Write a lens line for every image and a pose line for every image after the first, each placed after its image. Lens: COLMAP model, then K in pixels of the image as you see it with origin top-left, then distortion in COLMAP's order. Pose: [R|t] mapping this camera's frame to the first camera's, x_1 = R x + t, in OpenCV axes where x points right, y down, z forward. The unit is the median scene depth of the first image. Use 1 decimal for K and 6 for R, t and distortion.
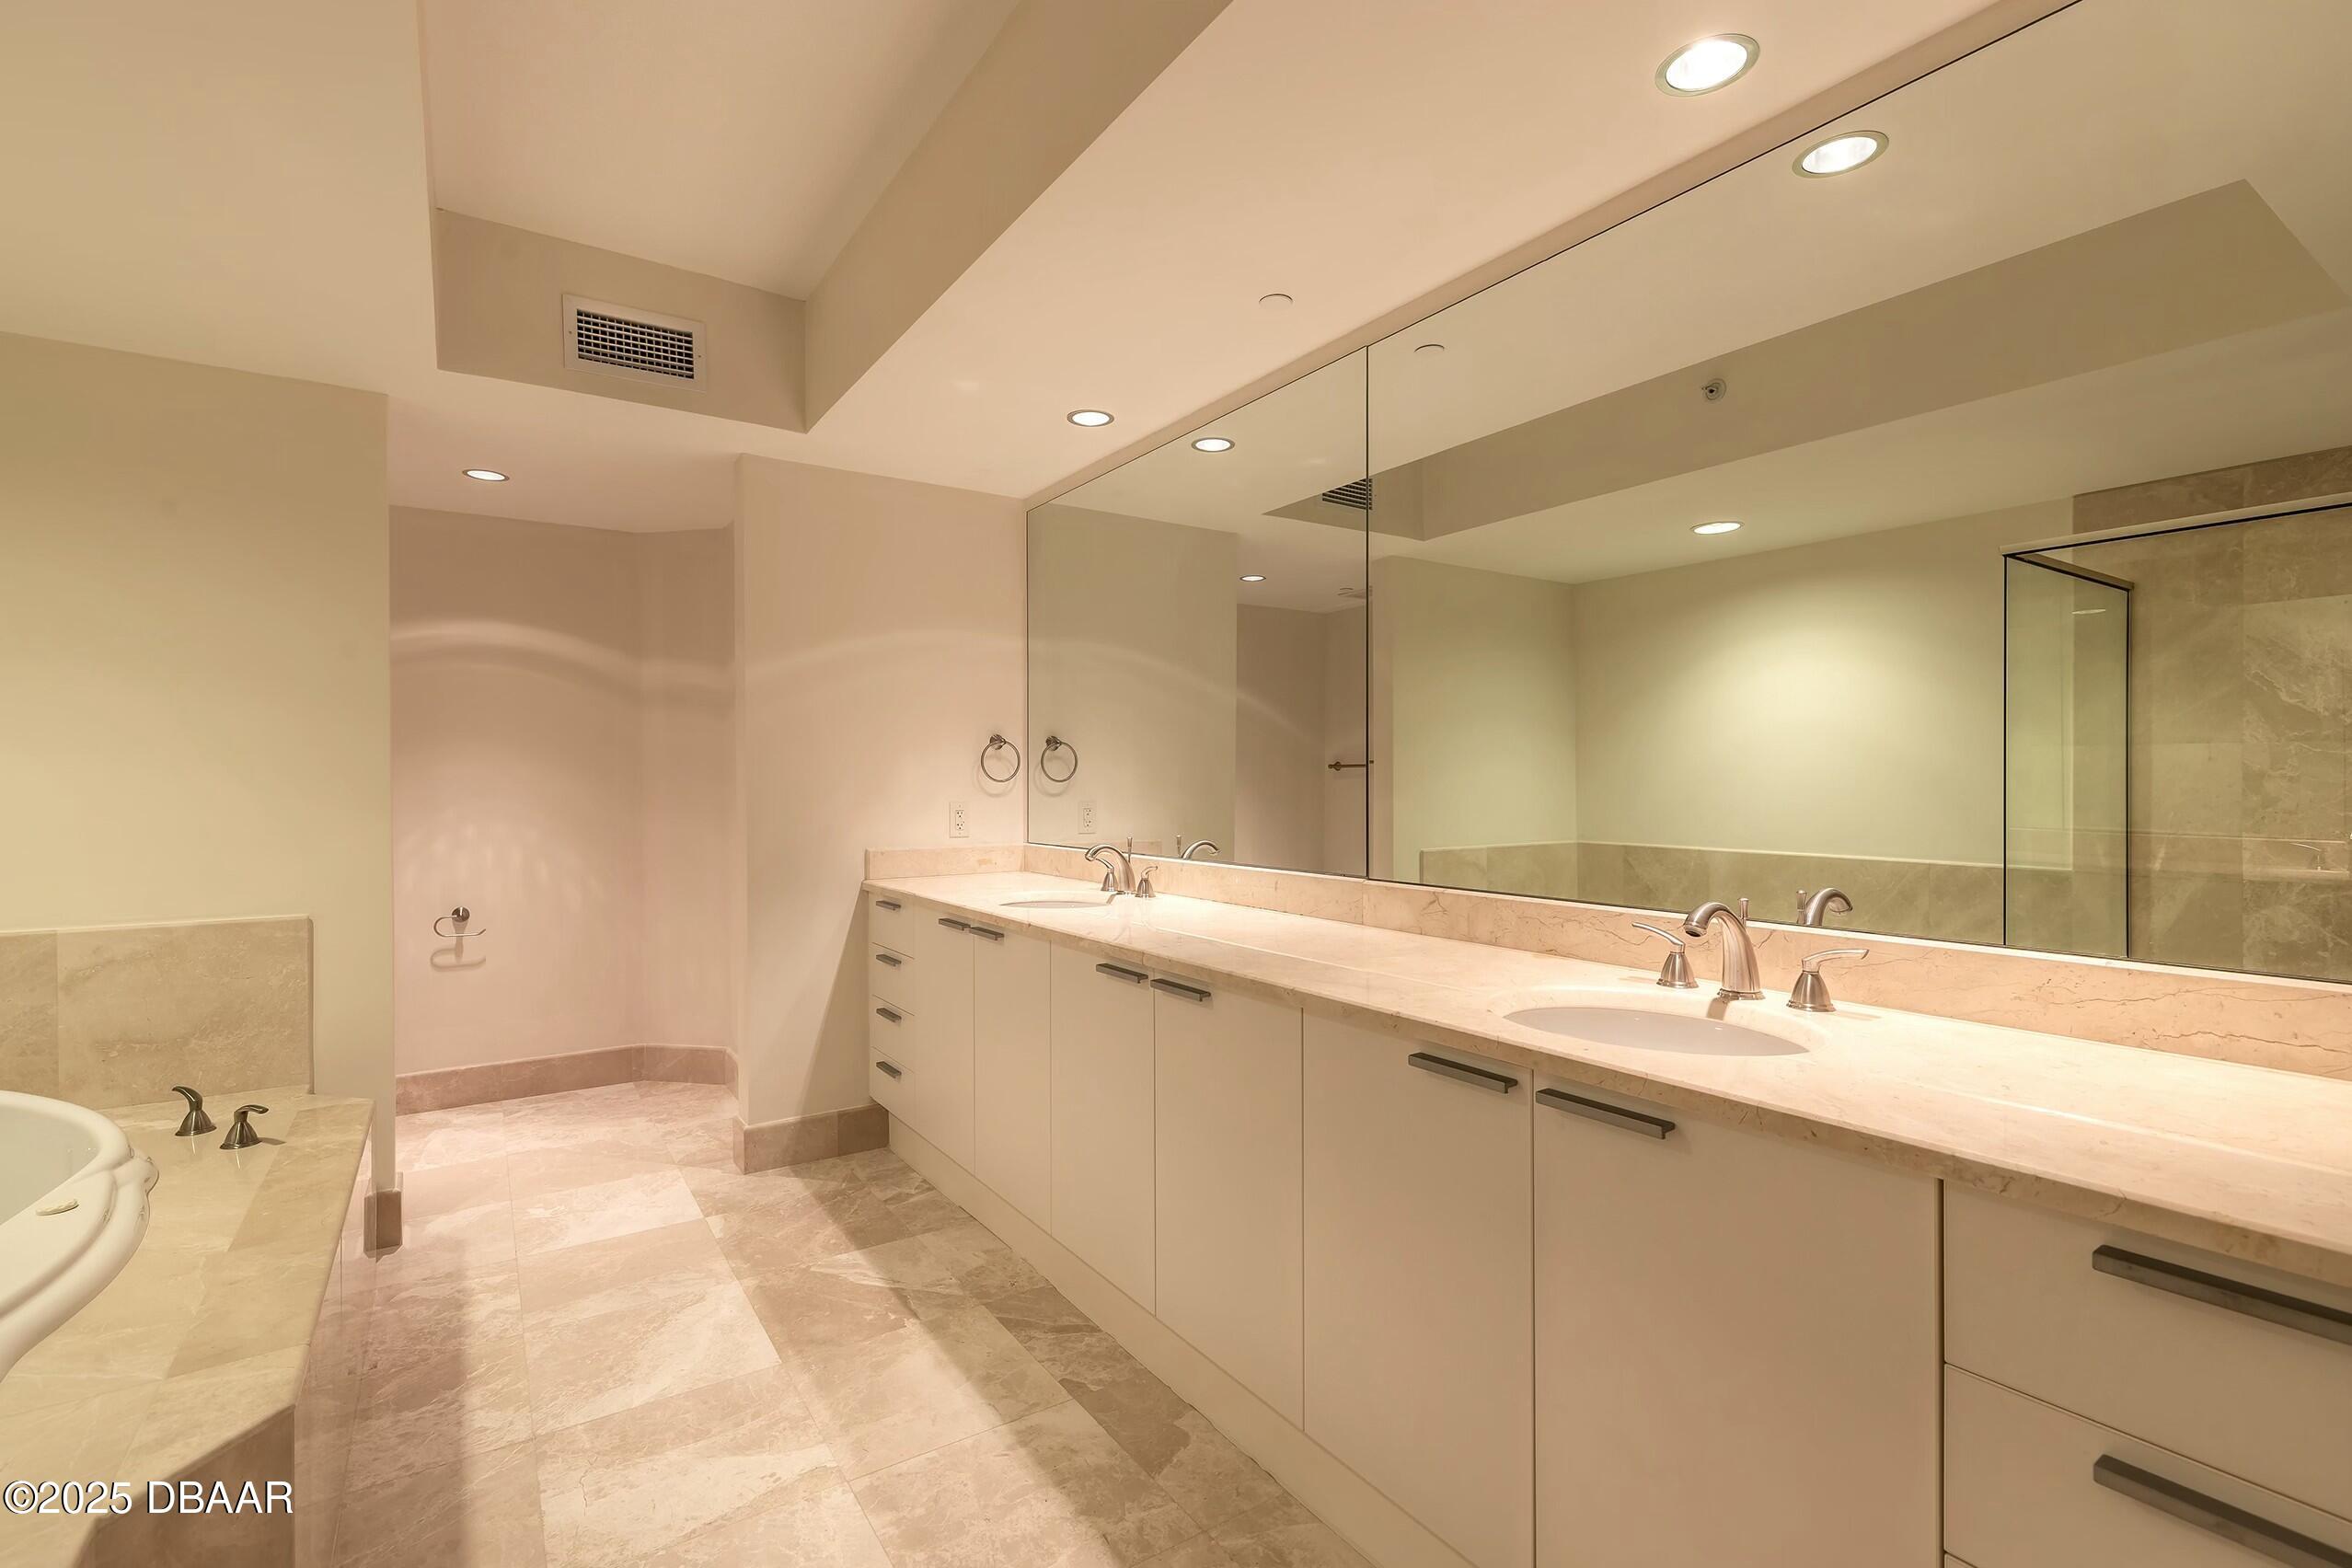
lens RADIAL K [[1060.7, 0, 1176.8], [0, 1060.7, 781.6], [0, 0, 1]] dist [0.009202, -0.002182]
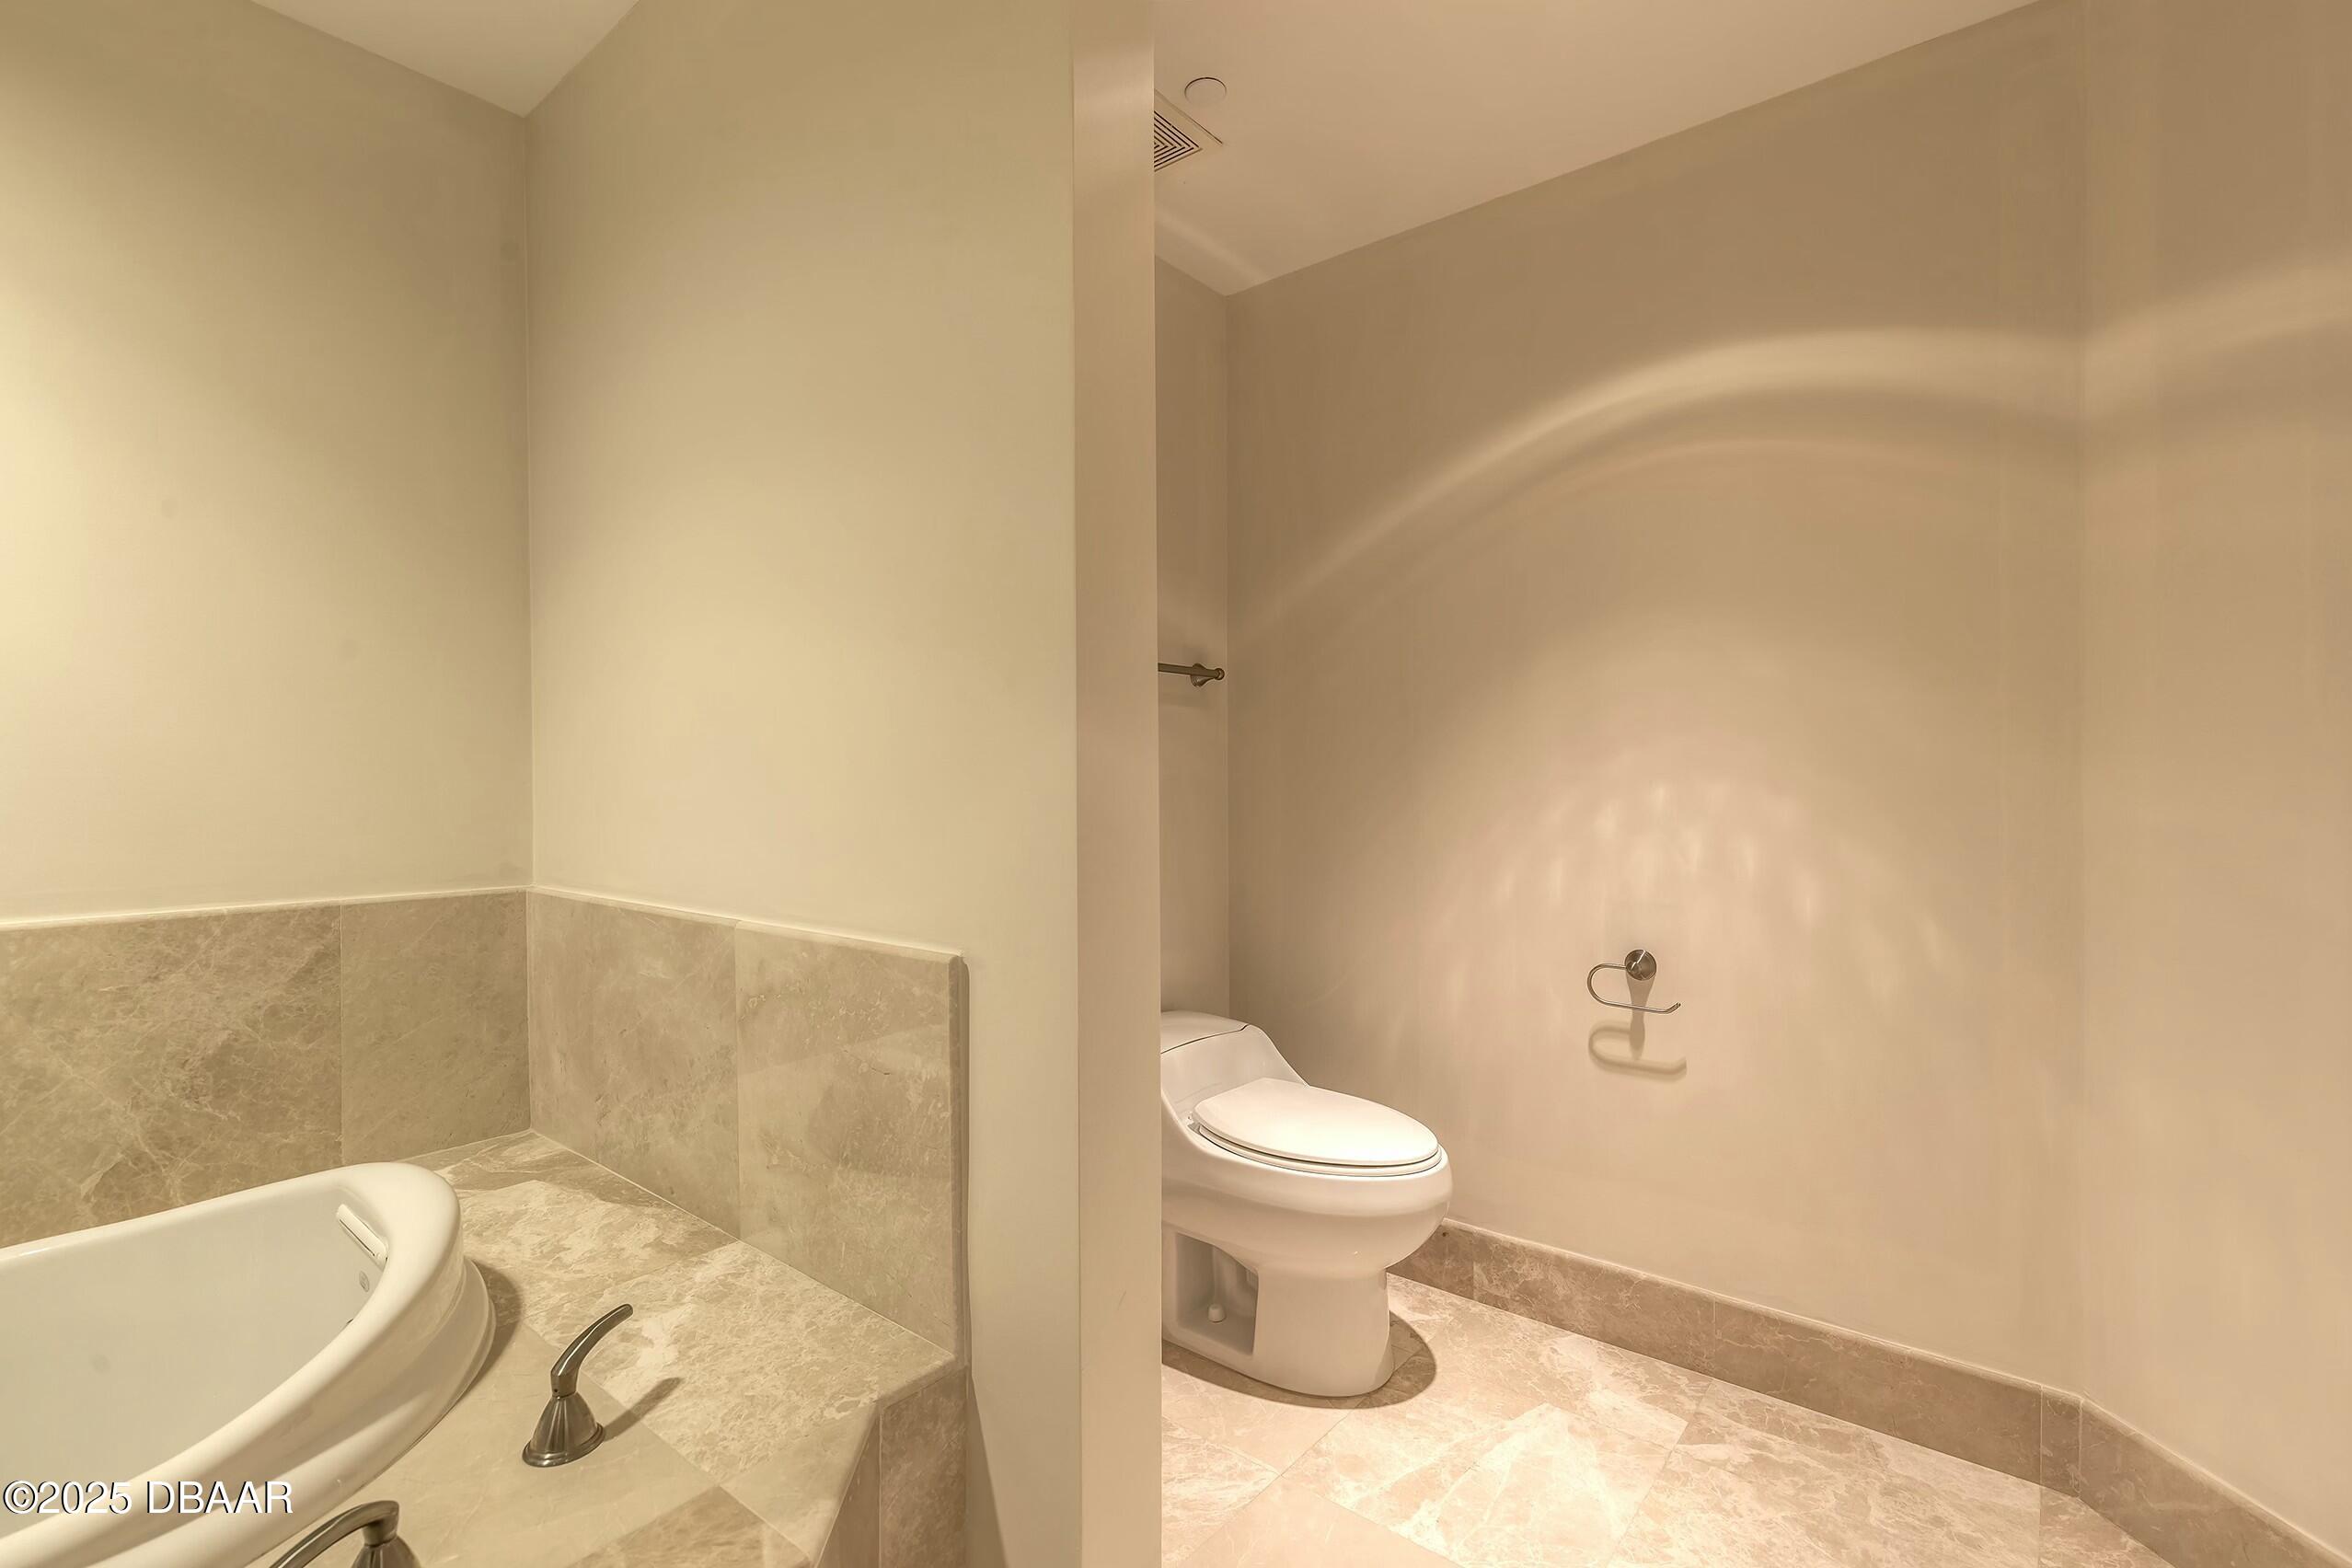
lens RADIAL K [[1060.7, 0, 1173.8], [0, 1060.7, 797.5], [0, 0, 1]] dist [0.009202, -0.002182]
pose [[0.282172, 0.018928, -0.959177, -0.265637], [0.002492, 0.999788, 0.020462, 0.037542], [0.959361, -0.008164, 0.282064, 0.660579]]
